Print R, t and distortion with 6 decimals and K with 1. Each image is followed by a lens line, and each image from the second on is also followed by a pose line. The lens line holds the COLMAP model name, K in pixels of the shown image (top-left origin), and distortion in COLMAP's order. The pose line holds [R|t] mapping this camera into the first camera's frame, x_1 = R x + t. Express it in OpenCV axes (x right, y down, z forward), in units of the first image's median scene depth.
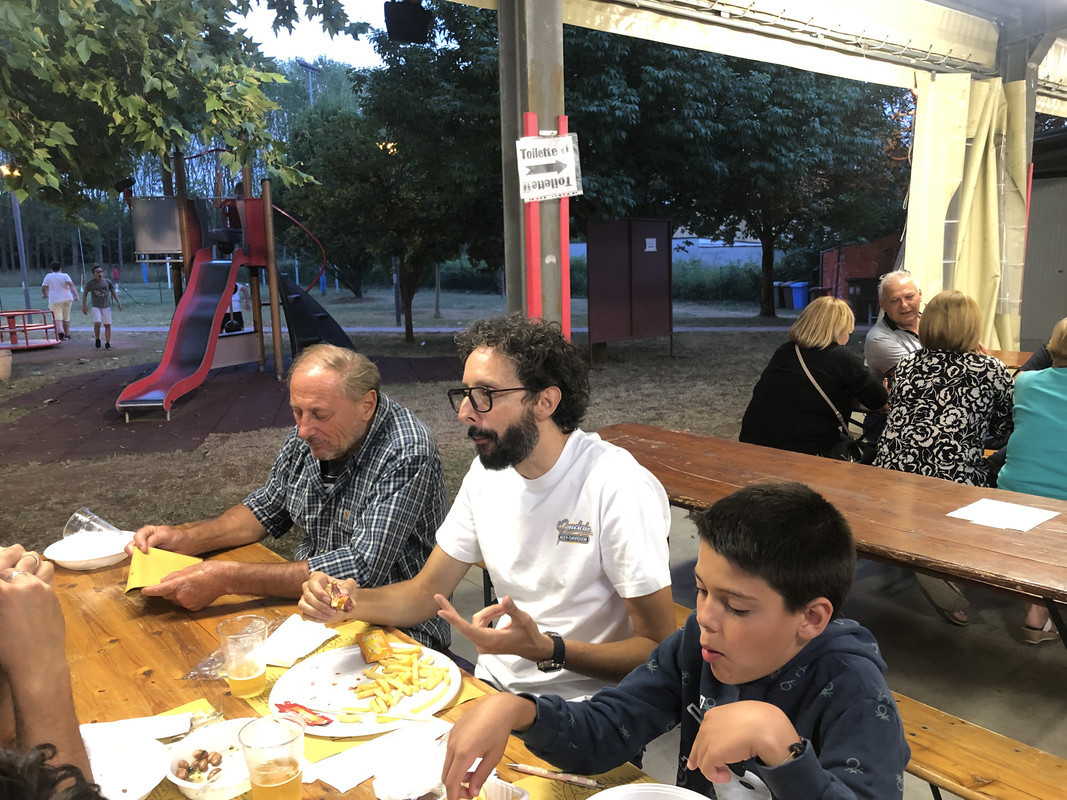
lens RADIAL K [[863.8, 0, 532.2], [0, 863.8, 402.1], [0, 0, 1]] dist [0.015709, -0.011134]
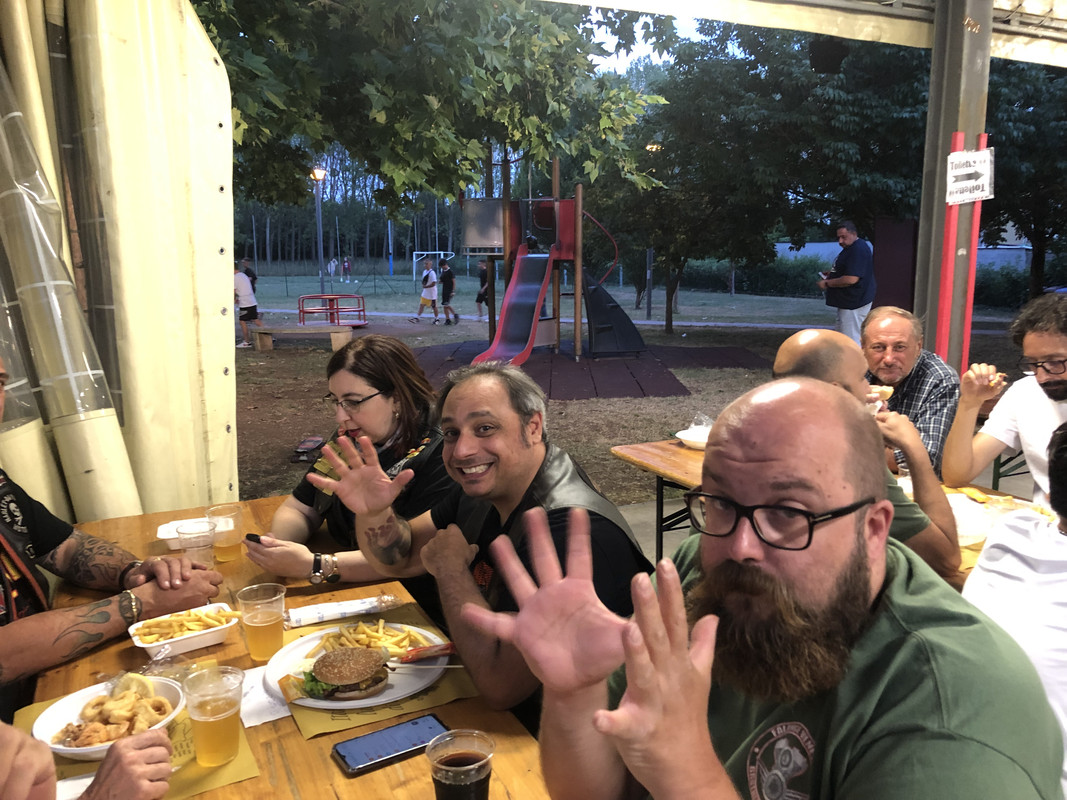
lens RADIAL K [[863.8, 0, 536.1], [0, 863.8, 401.2], [0, 0, 1]] dist [0.015709, -0.011134]
pose [[0.974325, 0.051503, -0.219176, -0.164043], [-0.051498, 0.998657, 0.005742, 0.038849], [0.219177, 0.005693, 0.975668, -0.181495]]
